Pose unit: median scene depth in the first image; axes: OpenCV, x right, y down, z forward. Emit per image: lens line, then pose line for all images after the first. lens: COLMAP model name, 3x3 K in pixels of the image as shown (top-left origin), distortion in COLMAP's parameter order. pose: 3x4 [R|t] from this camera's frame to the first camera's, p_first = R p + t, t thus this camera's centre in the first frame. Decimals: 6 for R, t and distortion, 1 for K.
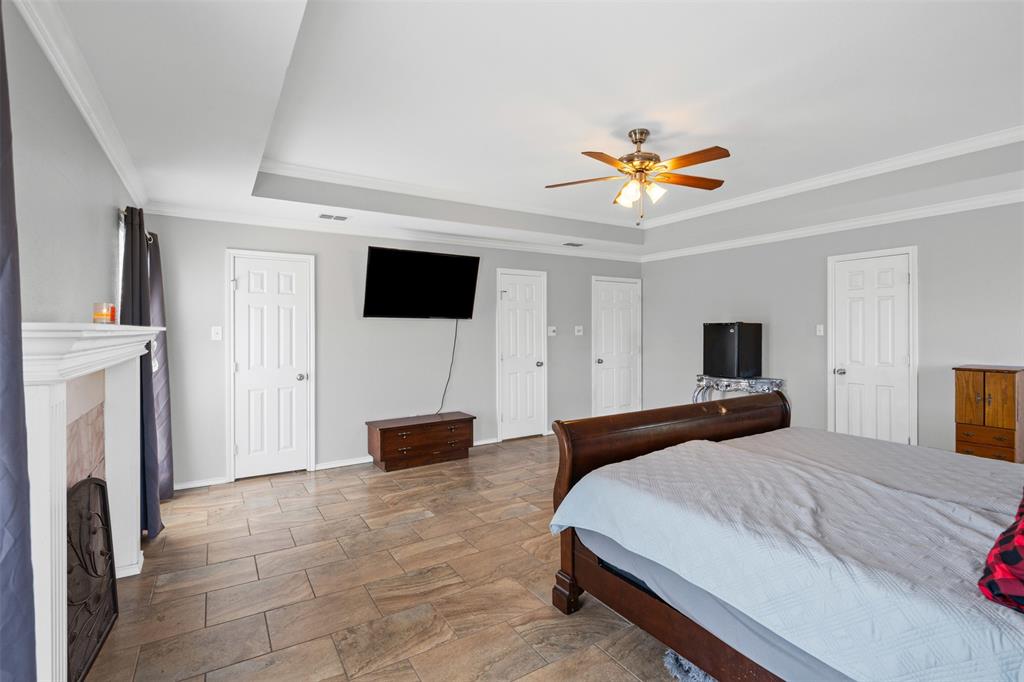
lens RADIAL K [[475.1, 0, 511.7], [0, 475.1, 336.9], [0, 0, 1]] dist [0.001140, 0.001684]
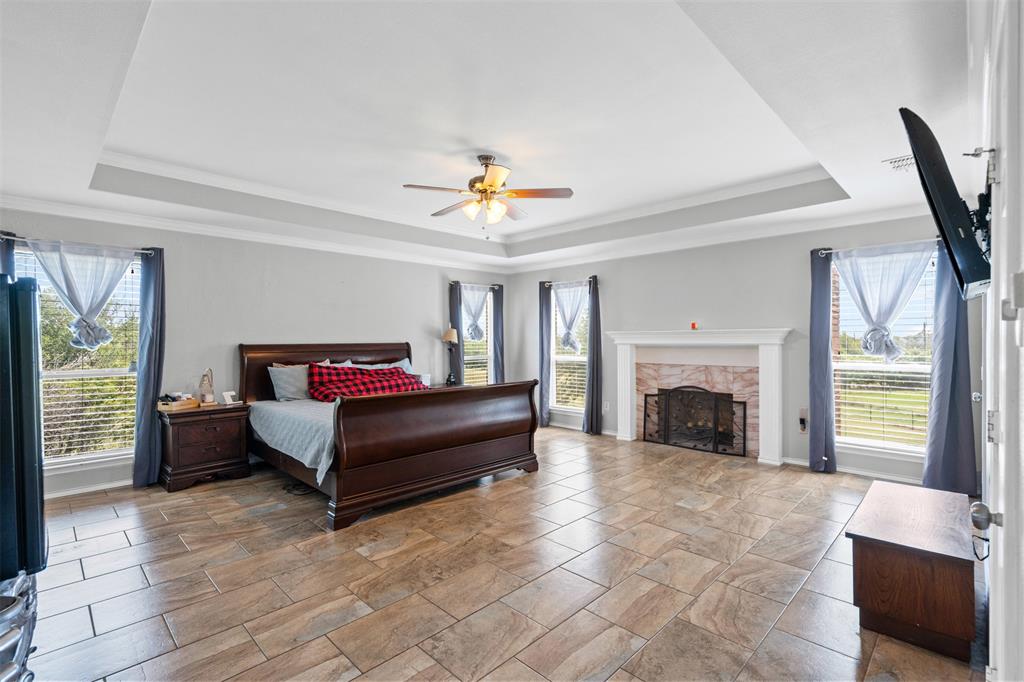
lens RADIAL K [[475.1, 0, 510.4], [0, 475.1, 341.0], [0, 0, 1]] dist [0.001140, 0.001684]
pose [[-0.972586, -0.000028, -0.232543, 0.421597], [-0.004069, 0.999849, 0.016899, 0.003881], [0.232508, 0.017382, -0.972439, 1.880378]]
